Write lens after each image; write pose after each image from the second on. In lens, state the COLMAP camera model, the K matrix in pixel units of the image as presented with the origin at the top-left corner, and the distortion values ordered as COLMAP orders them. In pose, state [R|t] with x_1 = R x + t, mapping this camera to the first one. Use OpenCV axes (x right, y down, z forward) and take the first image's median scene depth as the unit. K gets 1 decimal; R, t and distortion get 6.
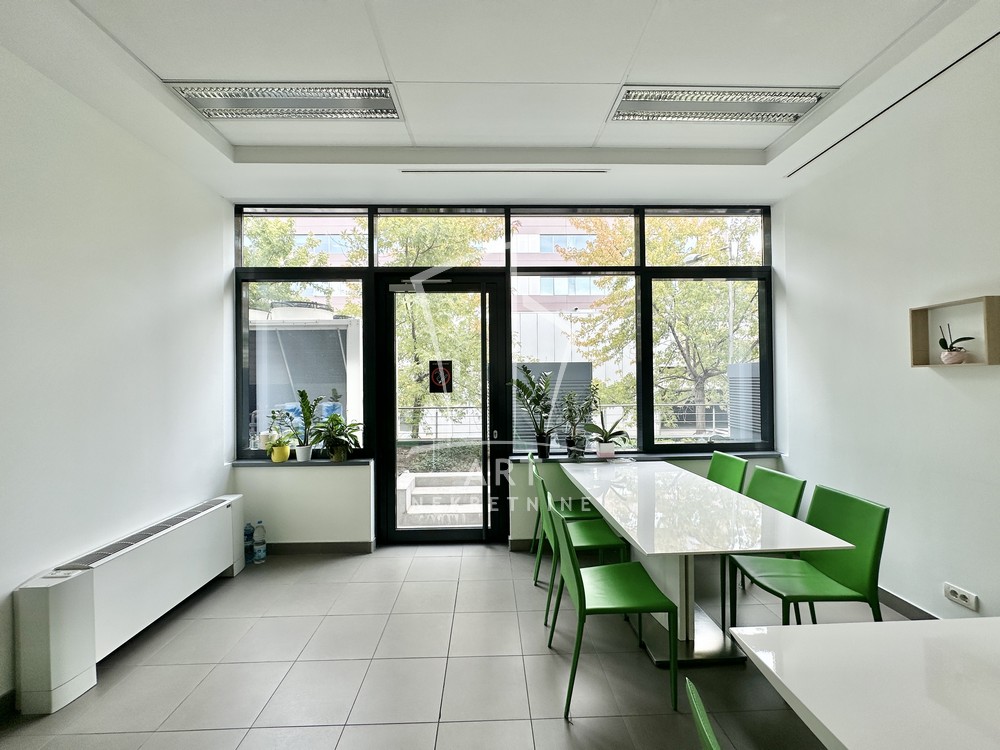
lens RADIAL K [[398.5, 0, 498.9], [0, 398.5, 375.3], [0, 0, 1]] dist [0.004618, -0.000614]
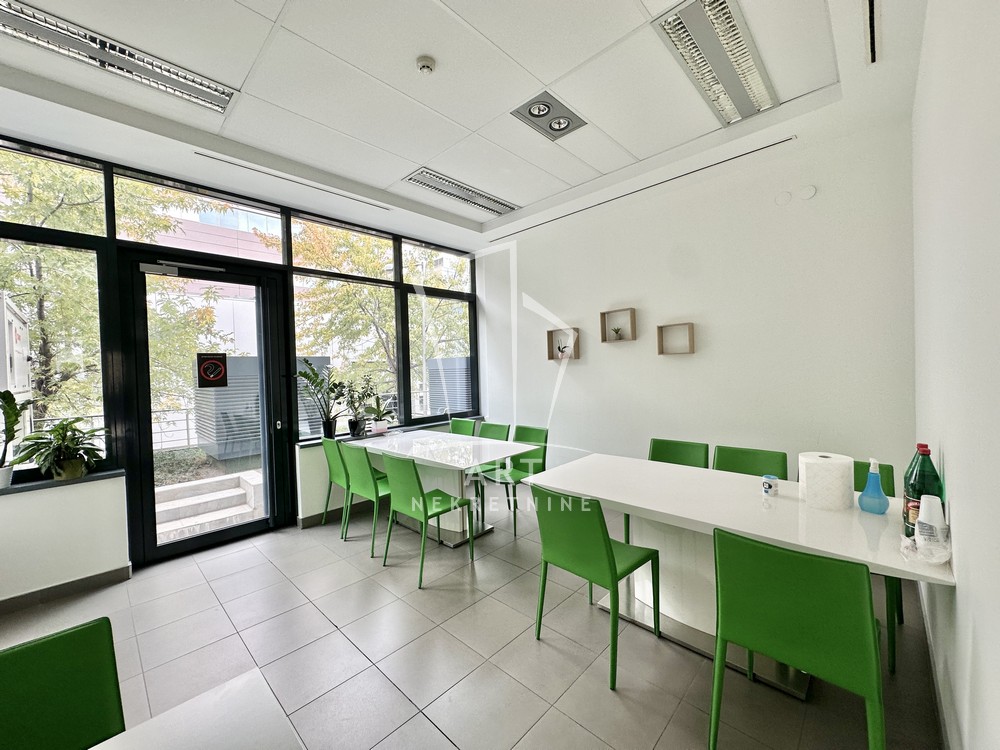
lens RADIAL K [[398.5, 0, 495.8], [0, 398.5, 374.3], [0, 0, 1]] dist [0.004618, -0.000614]
pose [[0.718986, -0.022000, 0.694676, -0.331940], [0.015029, 0.999757, 0.016107, 0.008272], [-0.694862, -0.001140, 0.719142, -0.147356]]
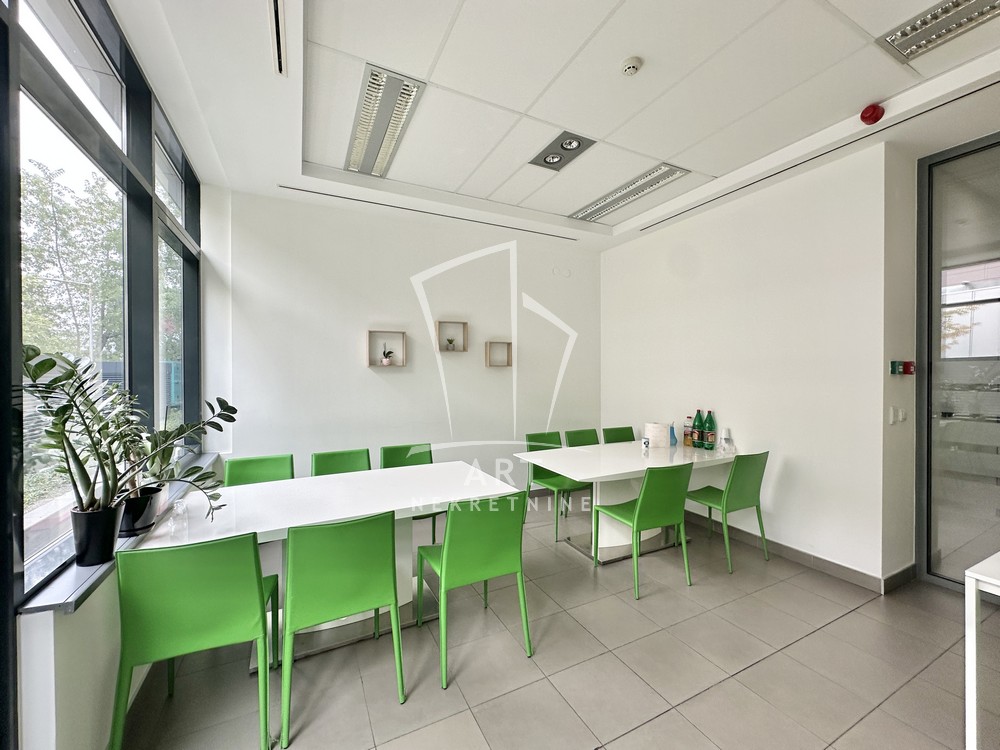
lens RADIAL K [[398.5, 0, 492.8], [0, 398.5, 373.7], [0, 0, 1]] dist [0.004618, -0.000614]
pose [[-0.410353, -0.000795, 0.911926, -0.433229], [-0.005754, 0.999982, -0.001717, 0.006052], [-0.911909, -0.005952, -0.410350, 0.807480]]
